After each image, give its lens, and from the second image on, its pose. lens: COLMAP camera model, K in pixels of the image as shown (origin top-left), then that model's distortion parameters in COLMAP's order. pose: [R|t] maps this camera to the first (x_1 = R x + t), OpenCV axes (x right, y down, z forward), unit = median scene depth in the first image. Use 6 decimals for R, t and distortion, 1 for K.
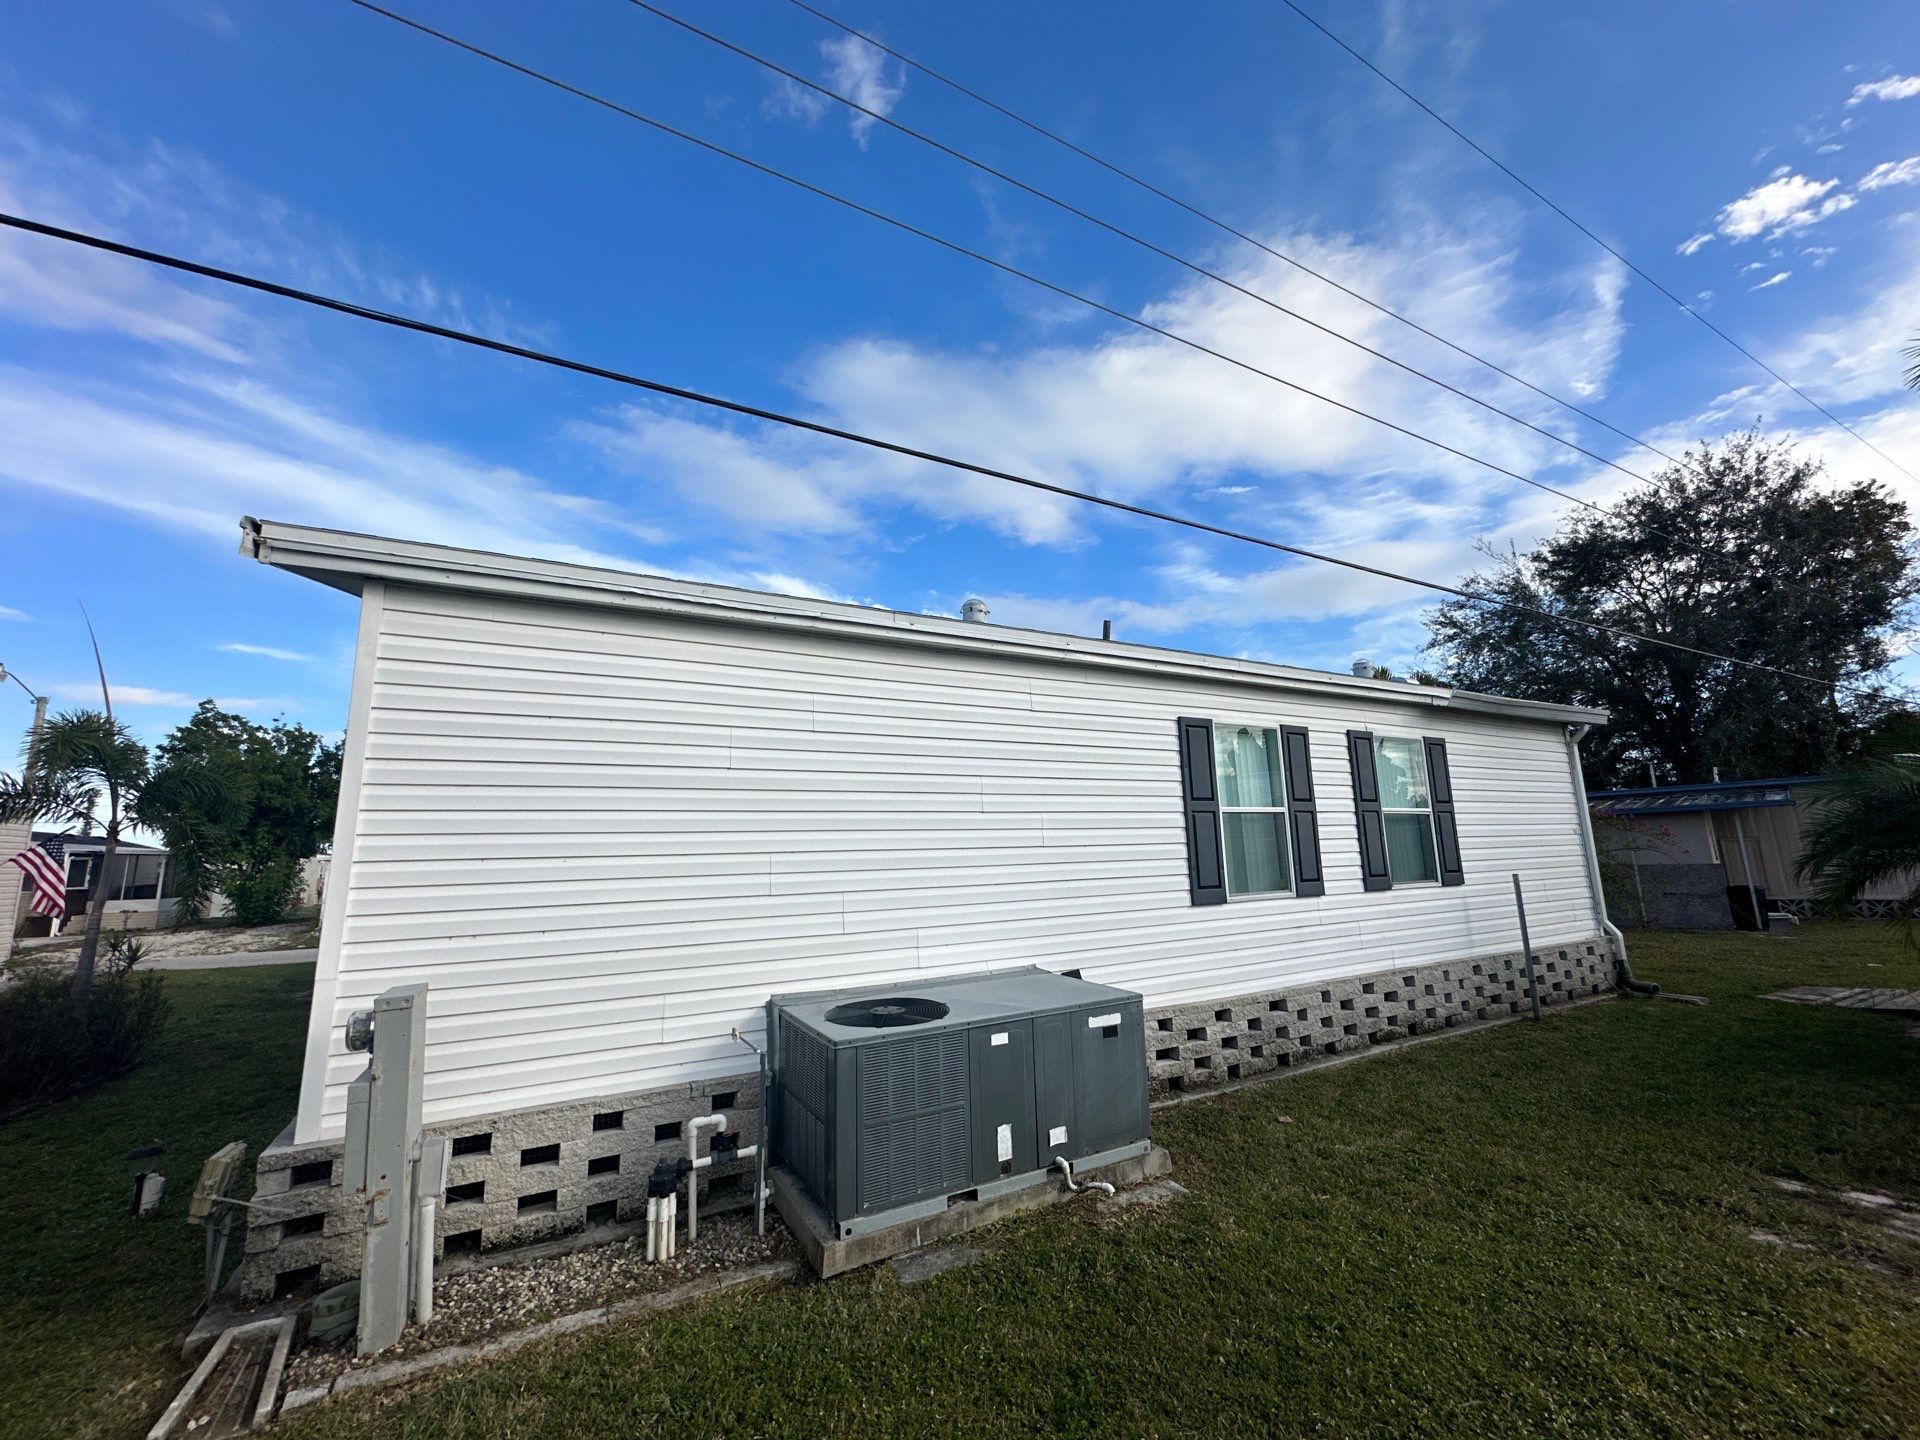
lens RADIAL K [[771.3, 0, 961.0], [0, 771.3, 711.4], [0, 0, 1]] dist [-0.000858, -0.000082]
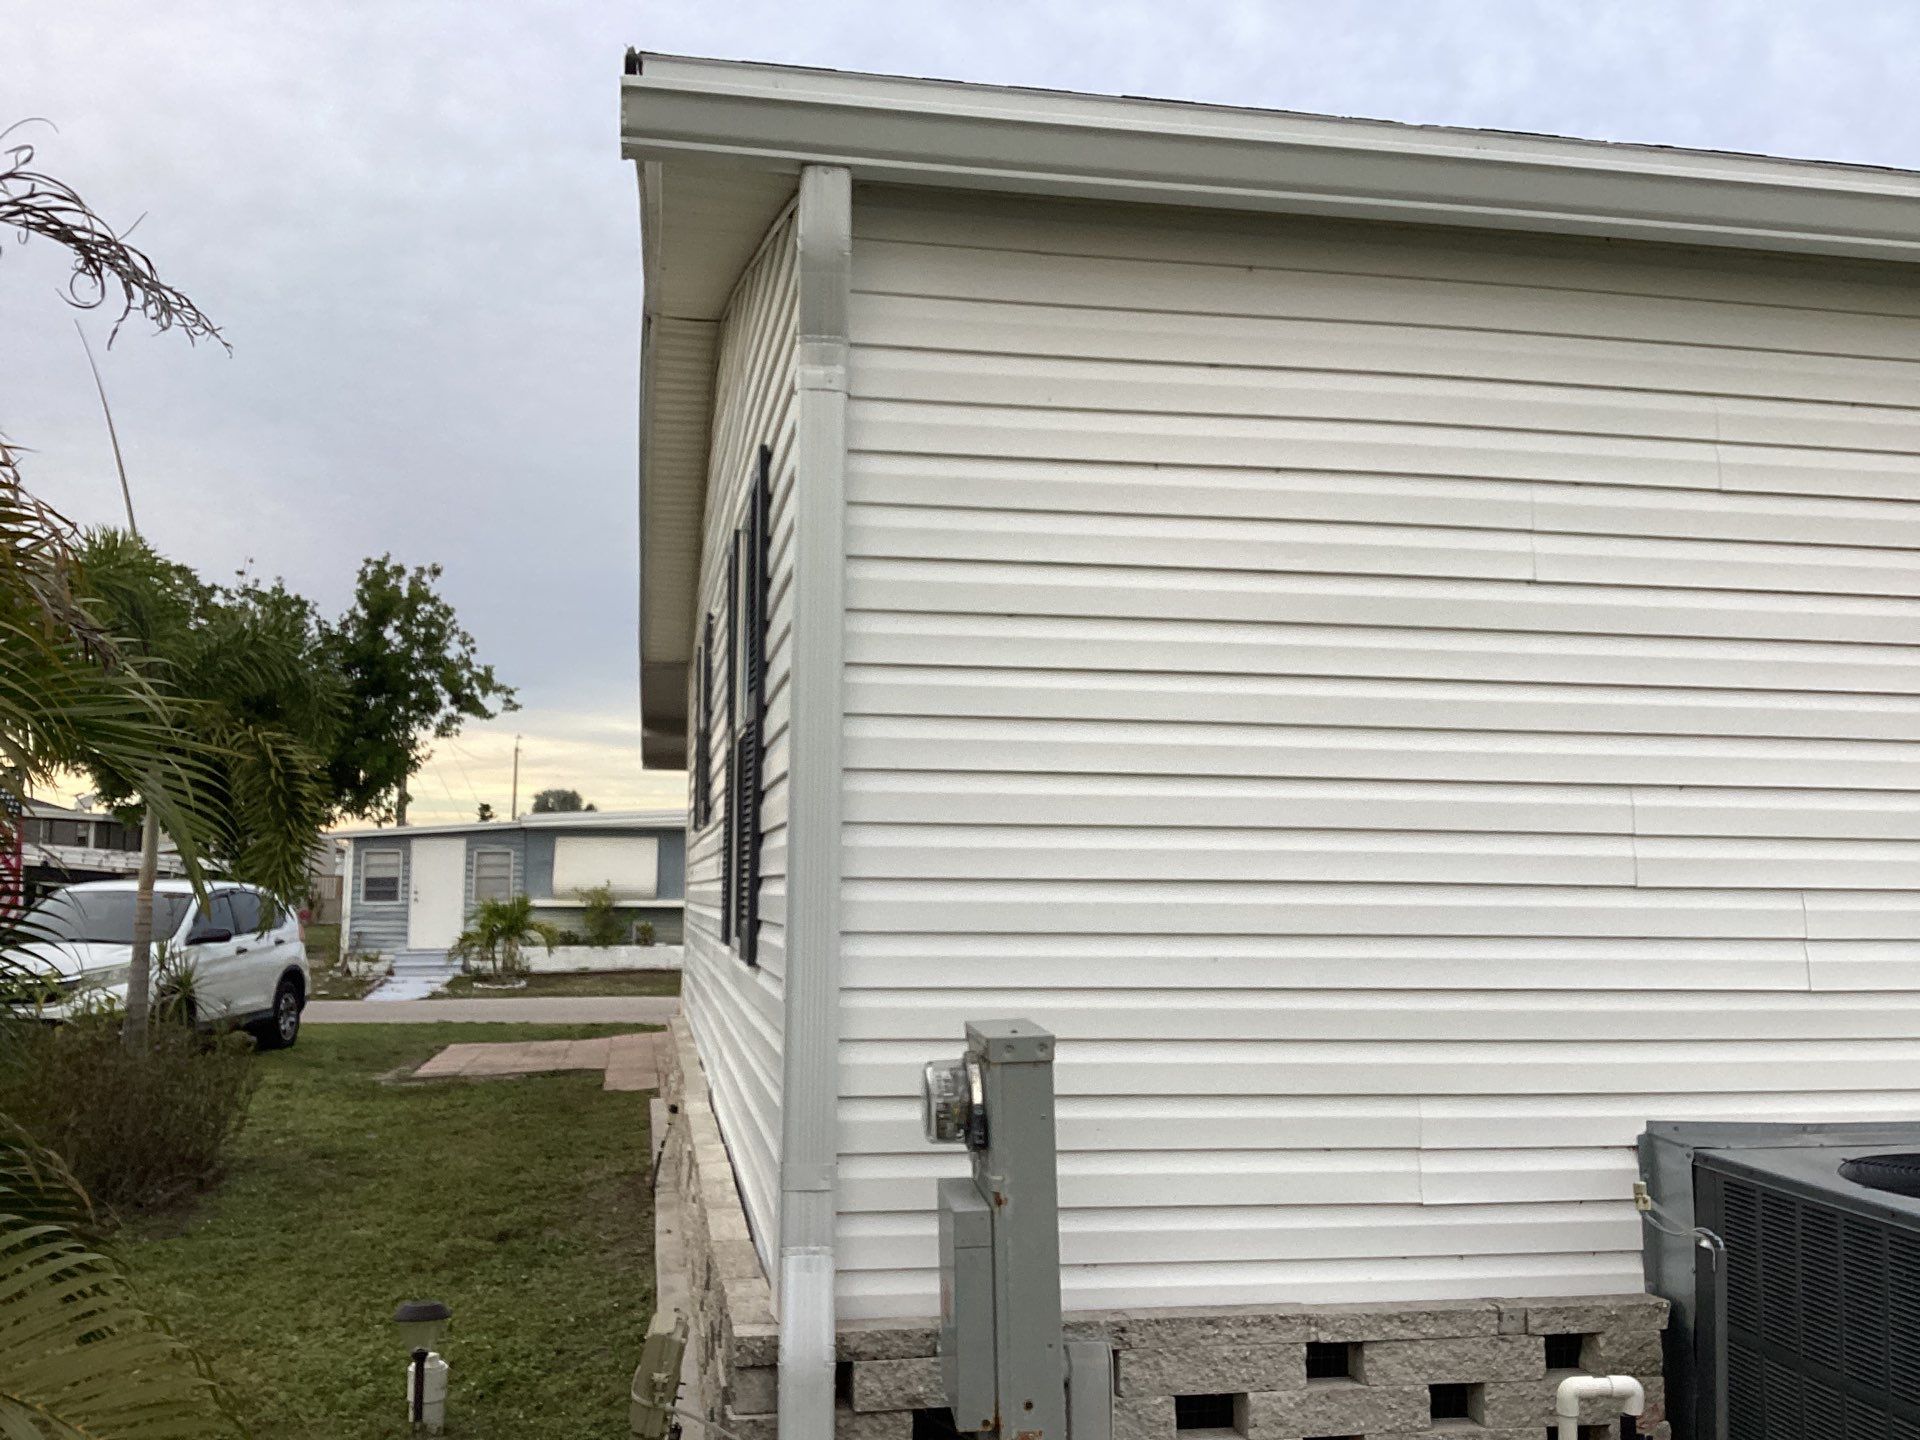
lens RADIAL K [[1754.7, 0, 947.2], [0, 1754.7, 716.6], [0, 0, 1]] dist [0.135758, -0.297385]
pose [[0.946193, 0.006138, -0.323544, -0.339433], [0.026013, 0.995142, 0.094952, 0.054756], [0.322555, -0.098259, 0.941437, -0.011533]]
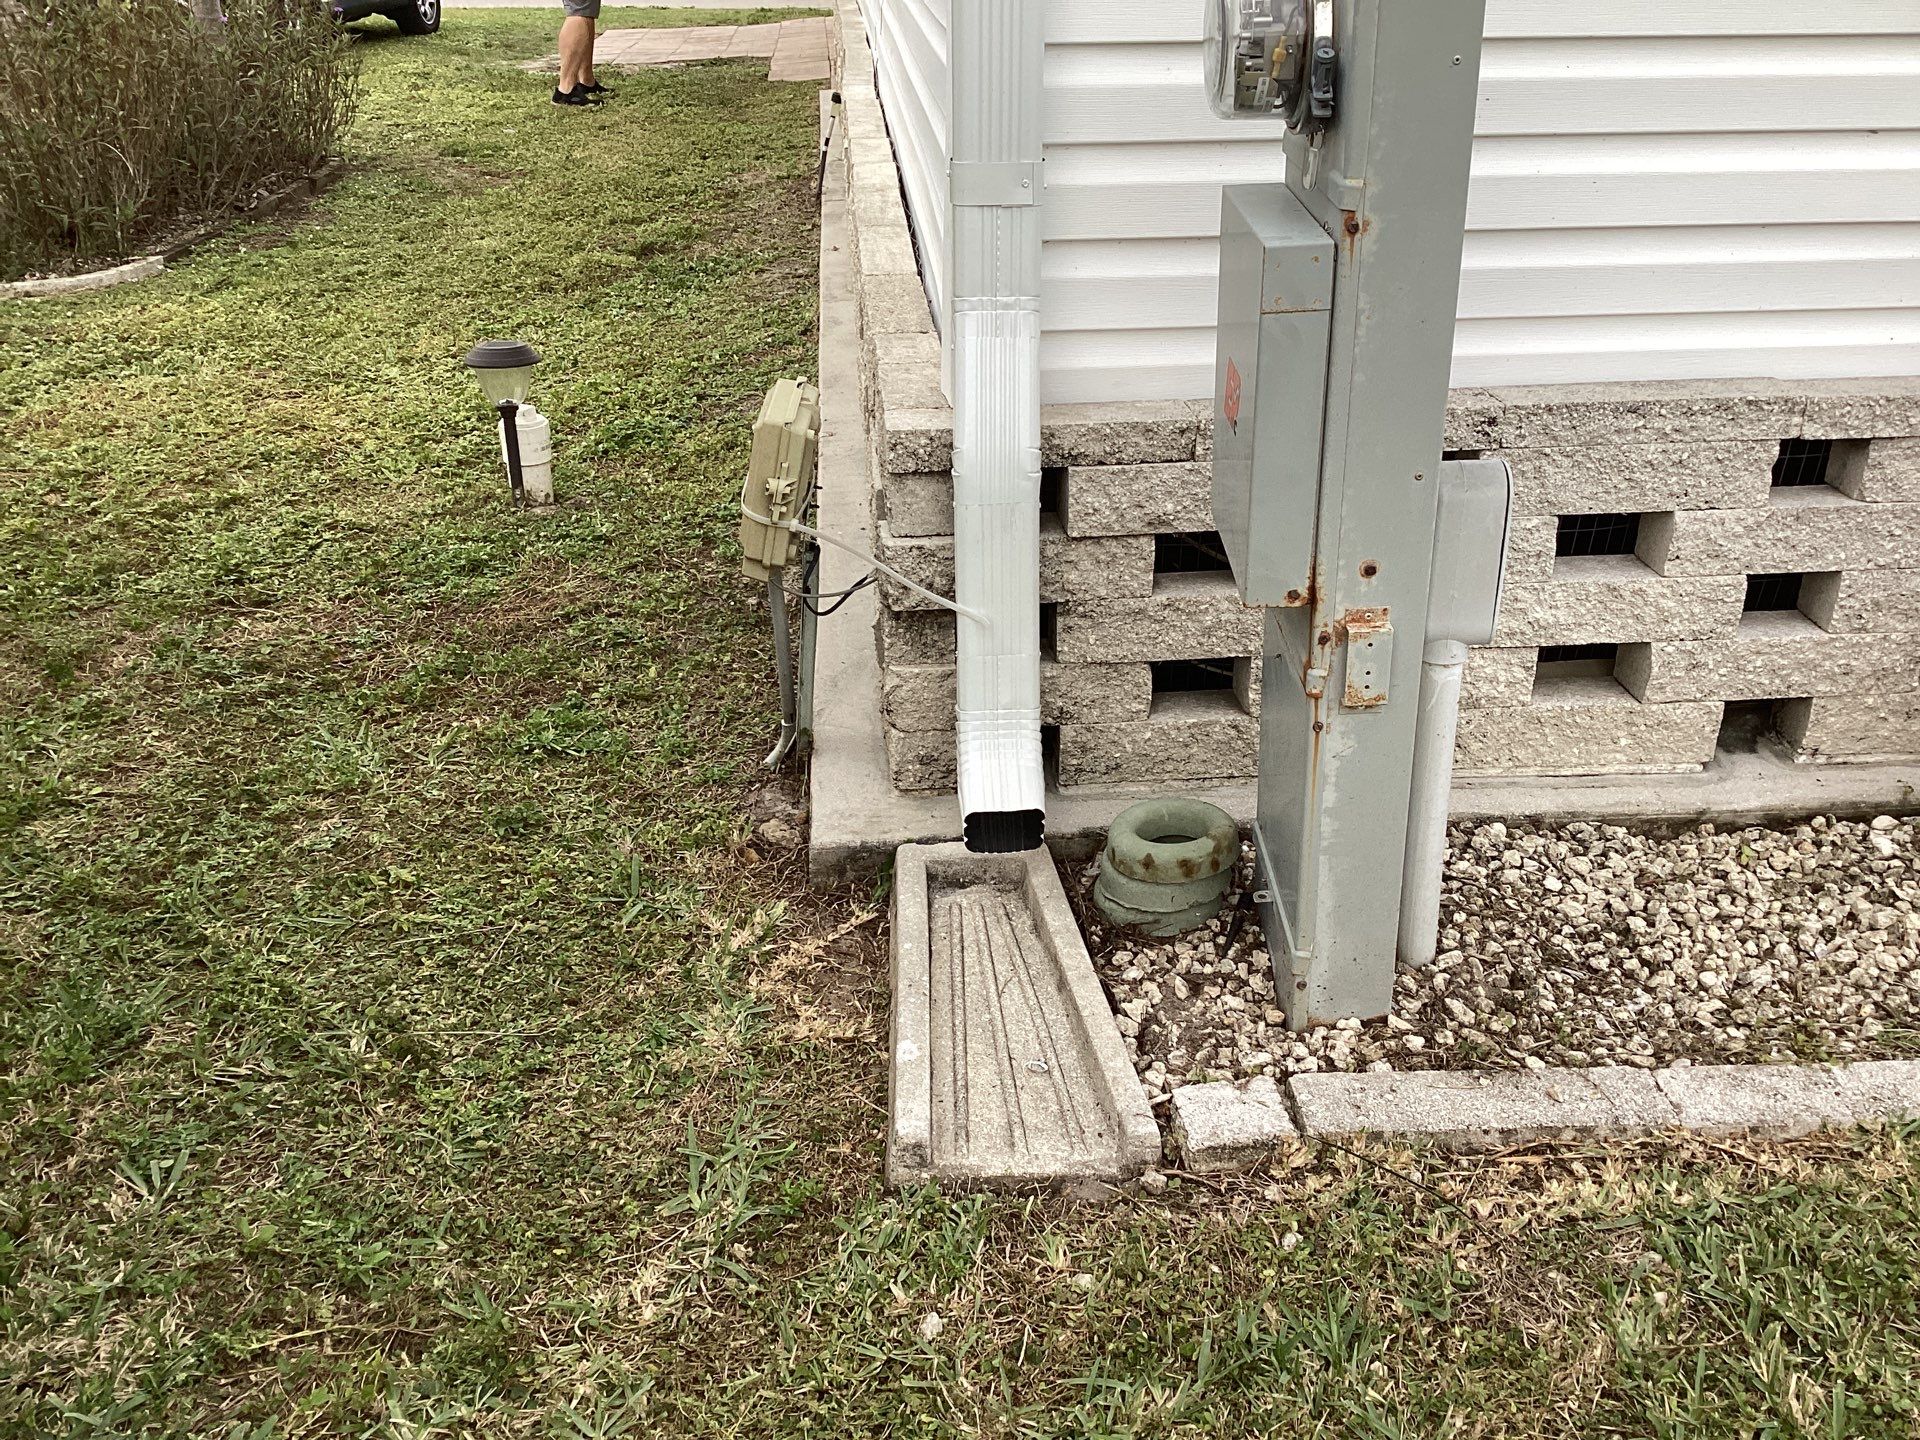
lens RADIAL K [[1754.7, 0, 947.2], [0, 1754.7, 716.6], [0, 0, 1]] dist [0.135758, -0.297385]
pose [[0.907391, 0.202562, -0.368254, -0.491077], [0.062003, 0.802091, 0.593975, 0.192448], [0.415690, -0.561800, 0.715250, 0.337396]]
